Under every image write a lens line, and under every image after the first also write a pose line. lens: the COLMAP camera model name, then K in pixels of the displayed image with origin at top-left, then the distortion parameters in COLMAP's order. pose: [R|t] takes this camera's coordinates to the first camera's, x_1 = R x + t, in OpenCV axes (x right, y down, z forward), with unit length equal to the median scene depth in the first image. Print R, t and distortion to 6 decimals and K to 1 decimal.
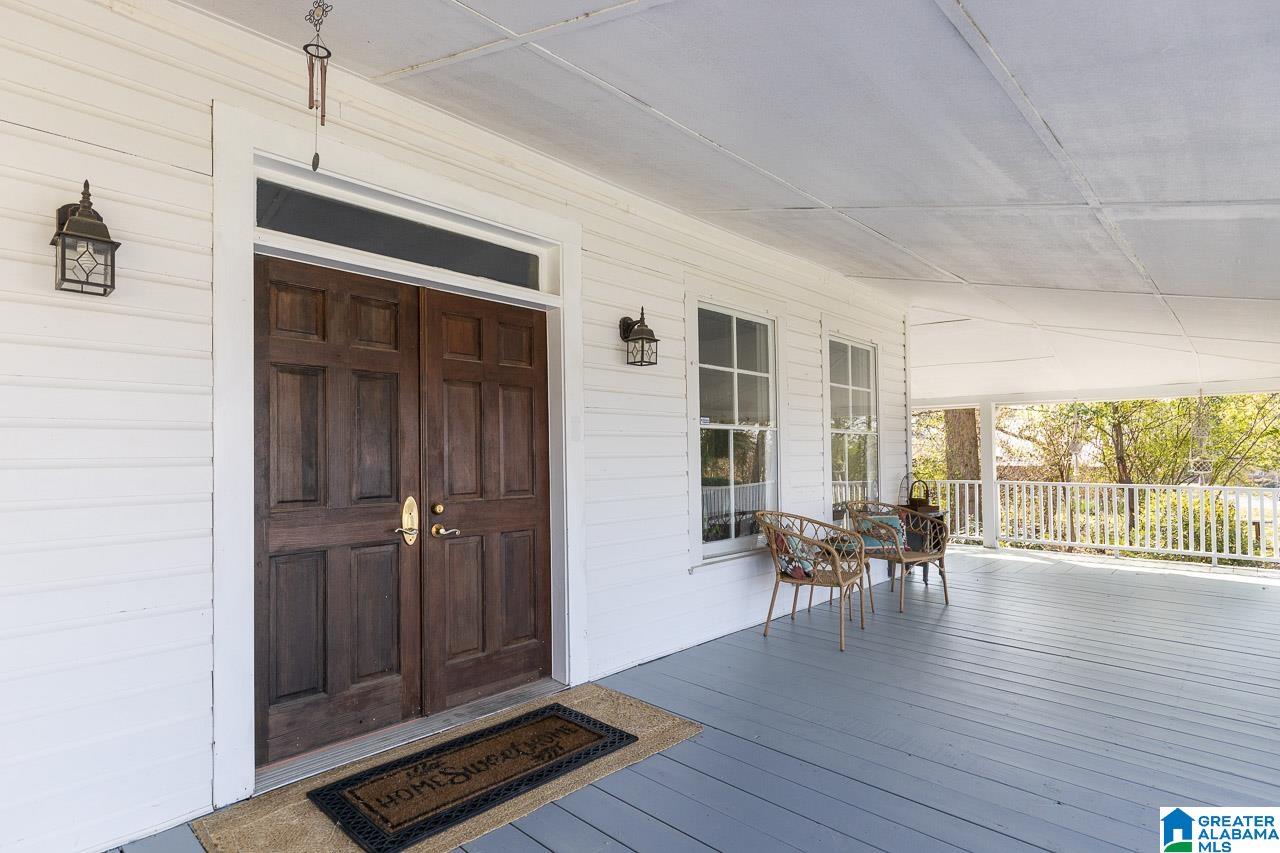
lens RADIAL K [[668.3, 0, 640.6], [0, 668.3, 438.6], [0, 0, 1]] dist [-0.018991, -0.000329]
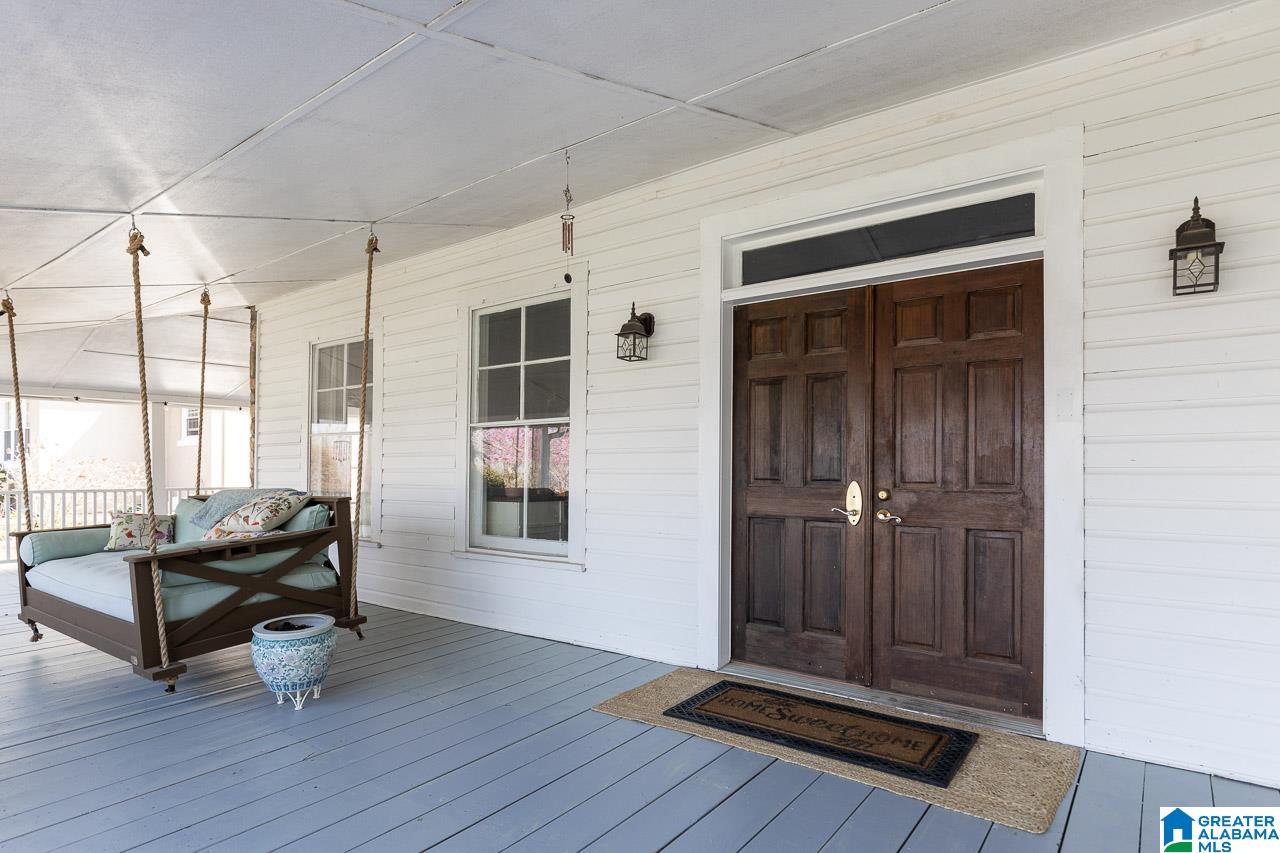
lens RADIAL K [[695.2, 0, 640.1], [0, 695.2, 465.5], [0, 0, 1]] dist [-0.001042, -0.000420]
pose [[0.101600, 0.000868, -0.994825, 0.779948], [0.018749, 0.999820, 0.002787, 0.052254], [0.994649, -0.018935, 0.101565, 0.545225]]
